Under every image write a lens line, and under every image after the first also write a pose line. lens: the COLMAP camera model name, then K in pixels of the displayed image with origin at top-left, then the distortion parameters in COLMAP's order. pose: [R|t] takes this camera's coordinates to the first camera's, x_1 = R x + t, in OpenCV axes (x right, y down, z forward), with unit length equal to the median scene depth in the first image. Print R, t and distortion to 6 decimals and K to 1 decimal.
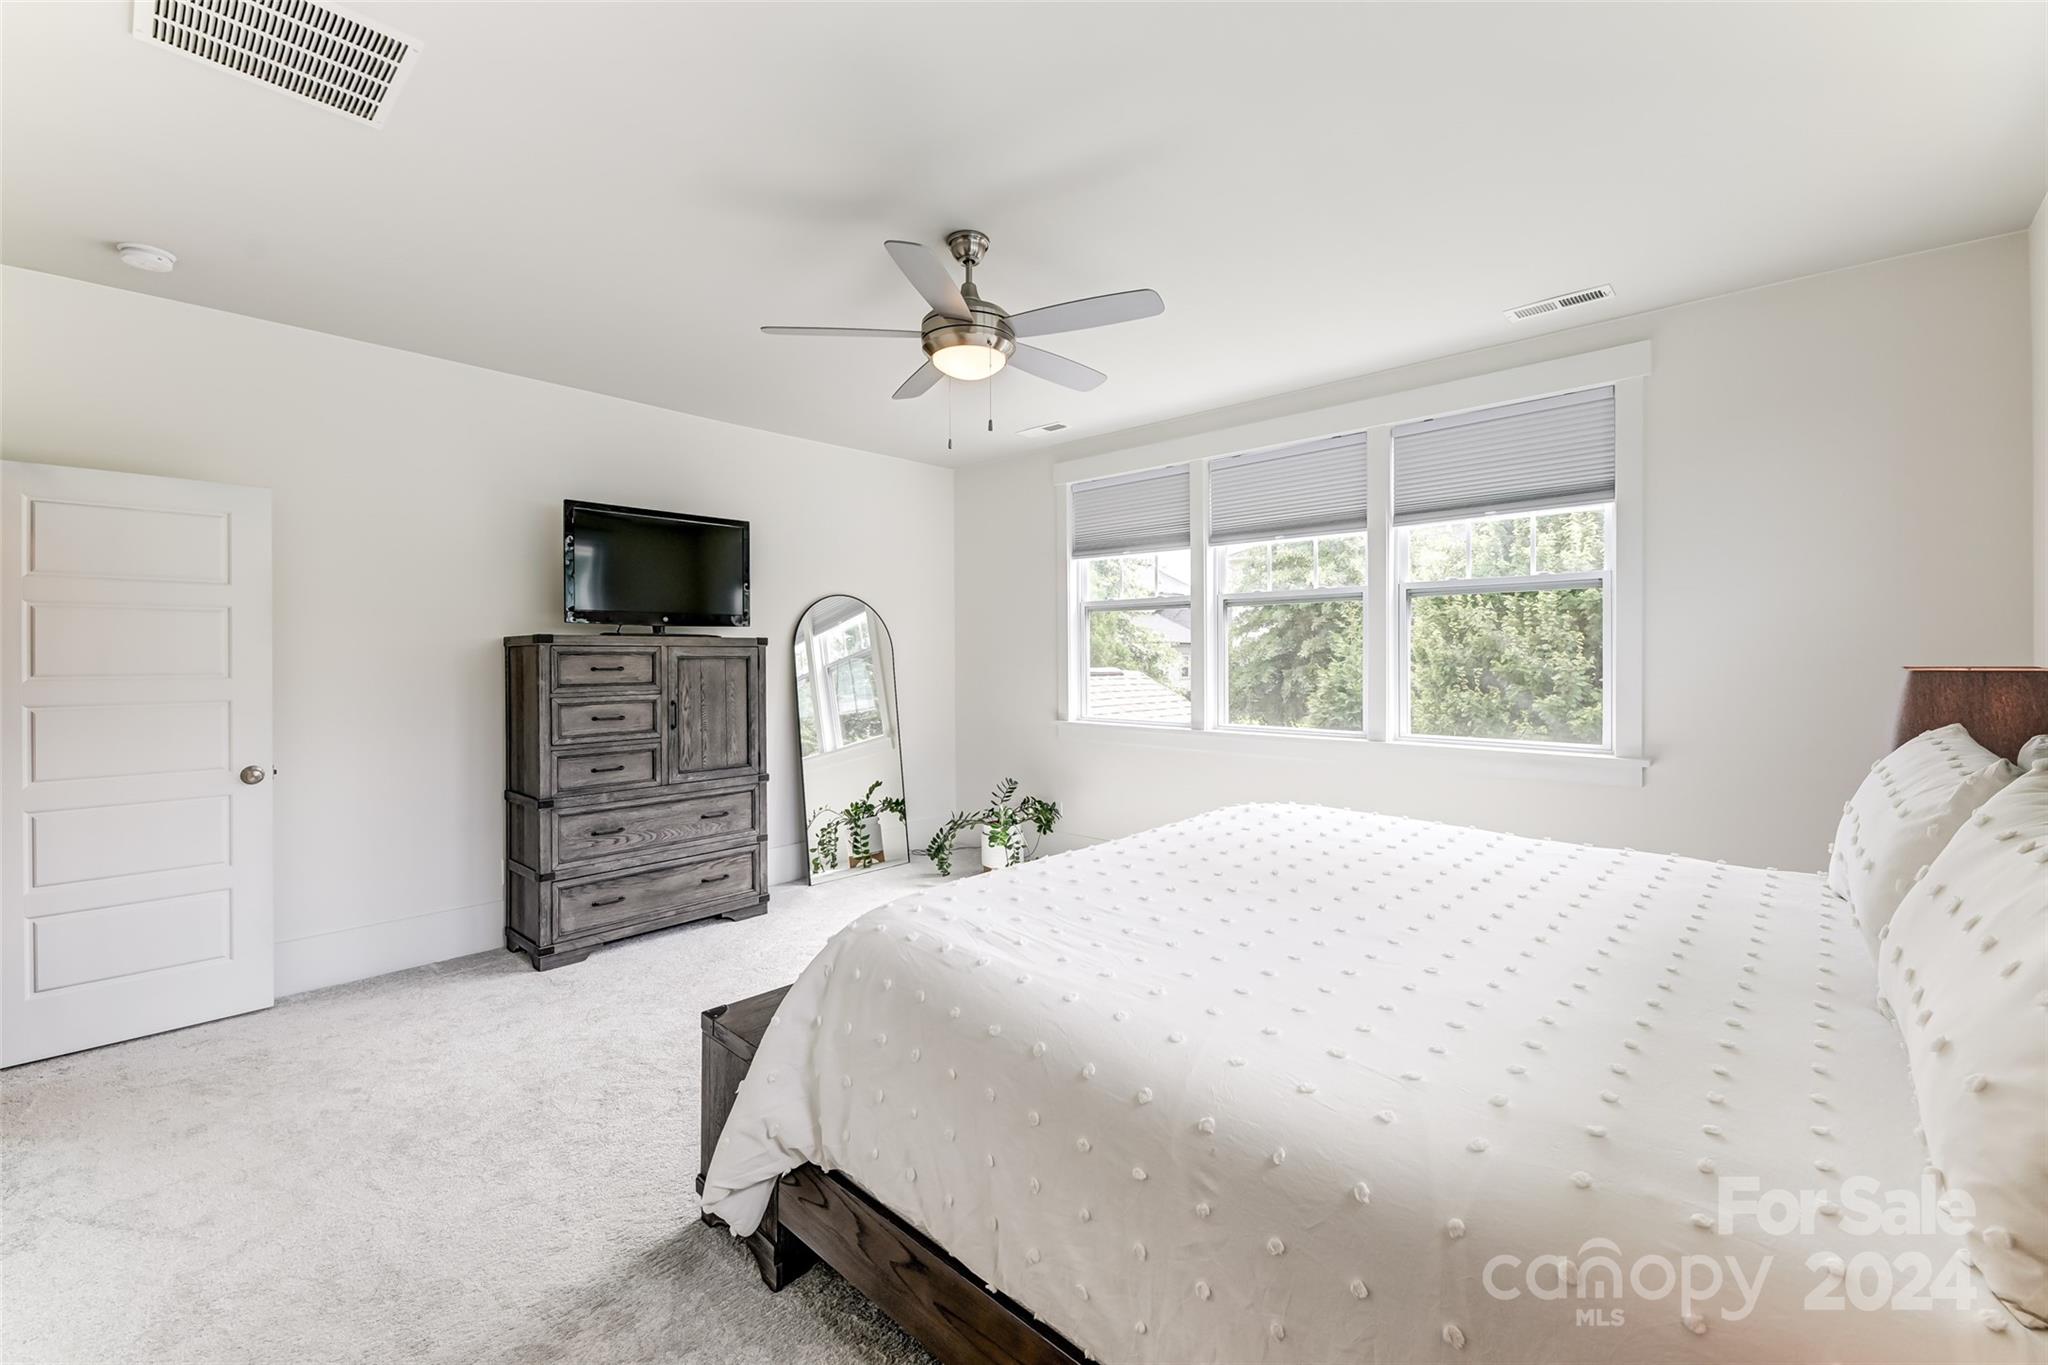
lens RADIAL K [[849.8, 0, 1022.5], [0, 849.8, 660.5], [0, 0, 1]] dist [0.017716, -0.009977]
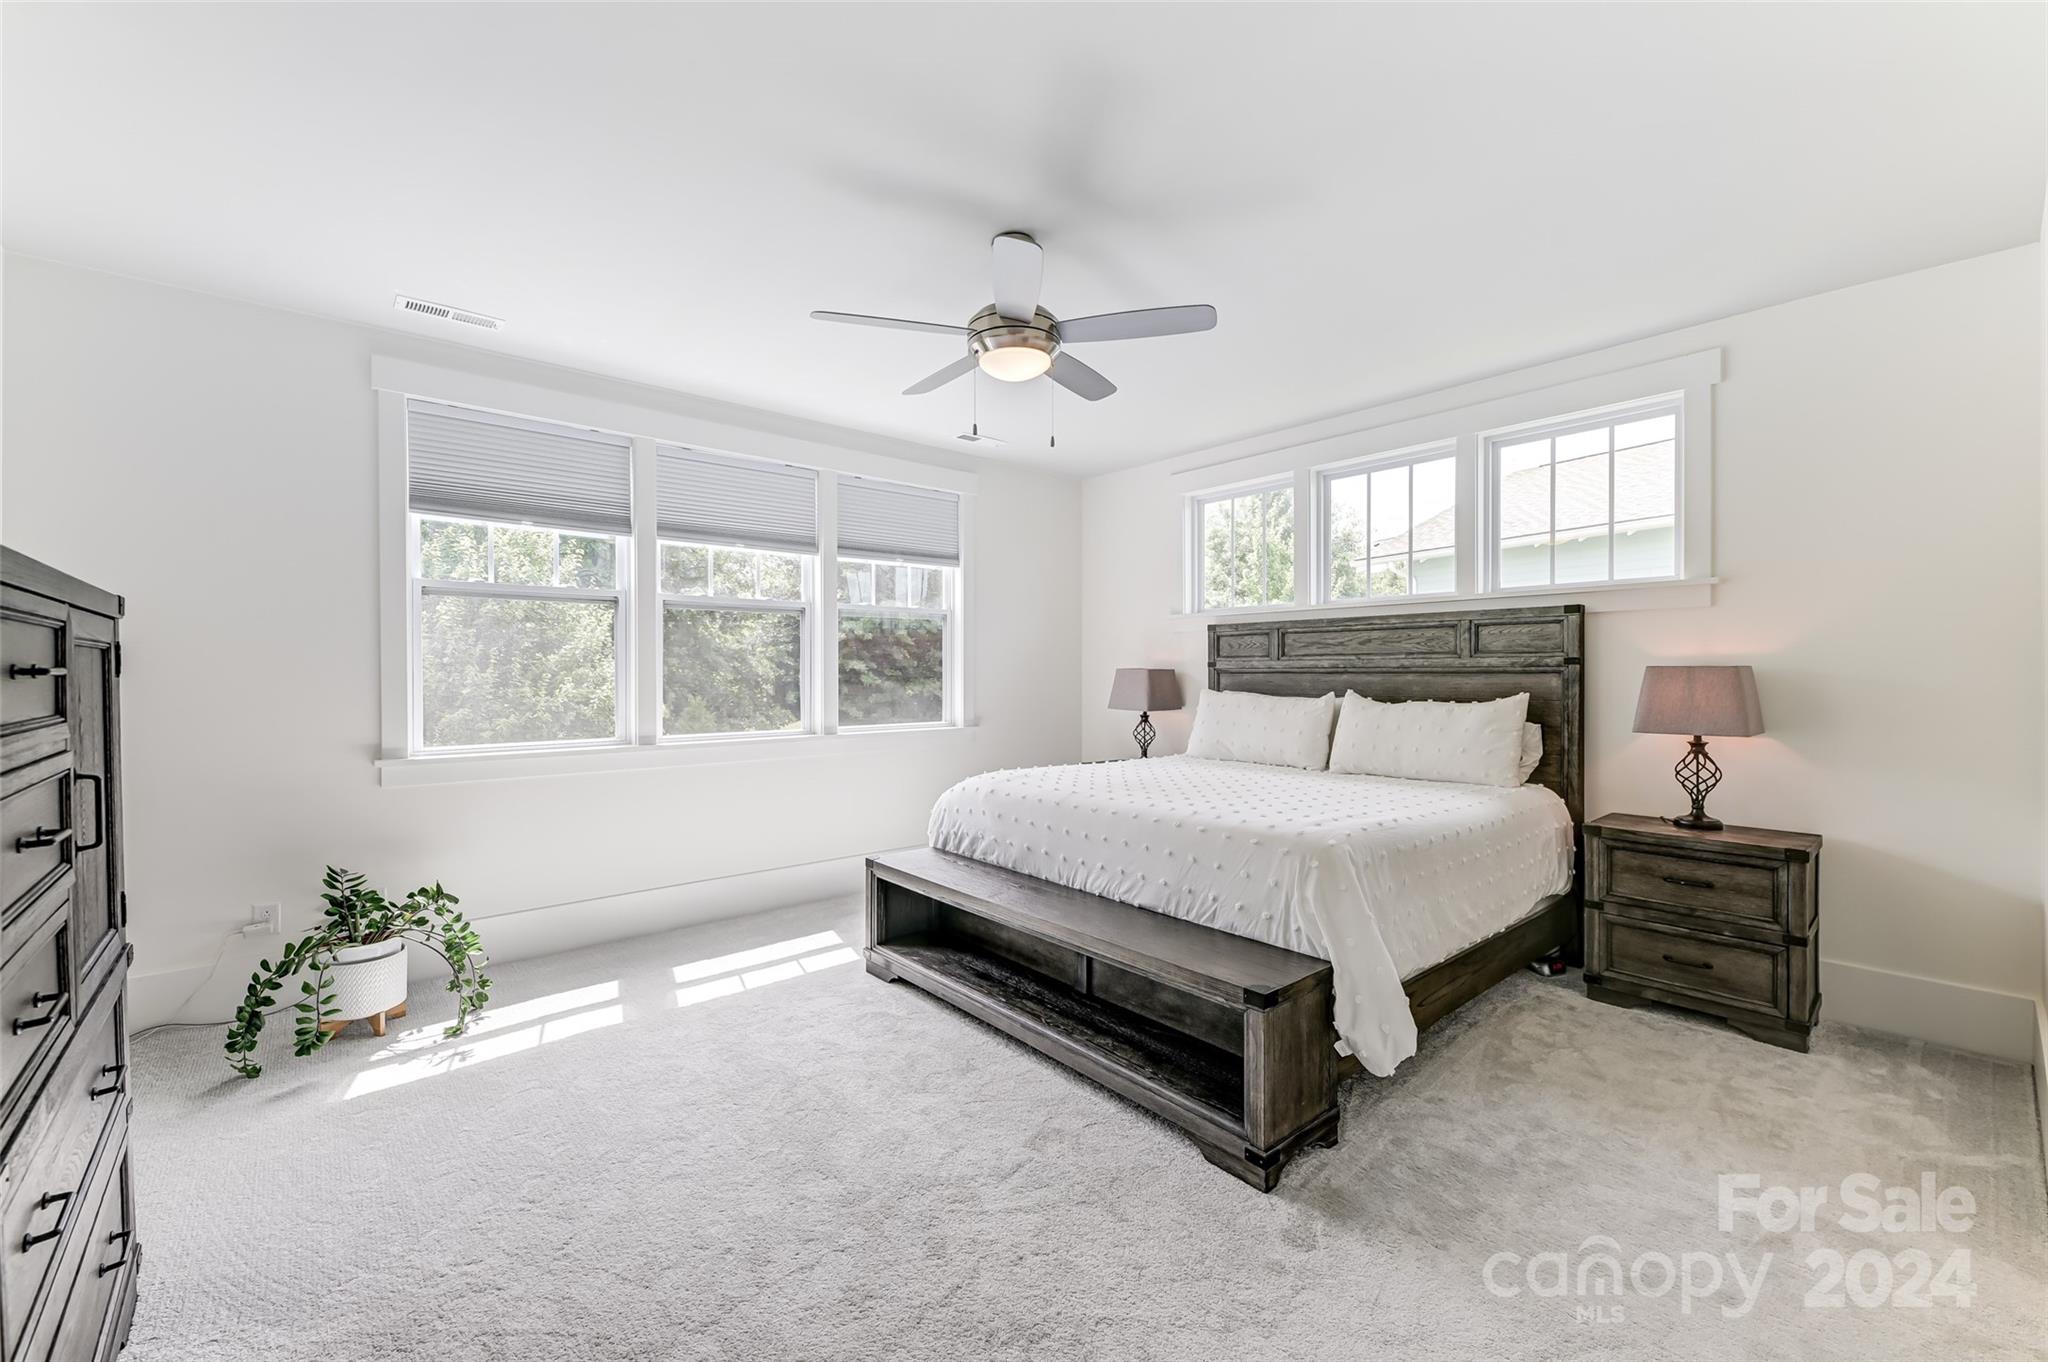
lens RADIAL K [[829.0, 0, 1026.3], [0, 829.0, 680.3], [0, 0, 1]] dist [0.017581, -0.009130]
pose [[0.088496, -0.011259, 0.996013, -0.656194], [0.004658, 0.999930, 0.010889, 0.008177], [-0.996066, 0.003676, 0.088542, 0.566823]]
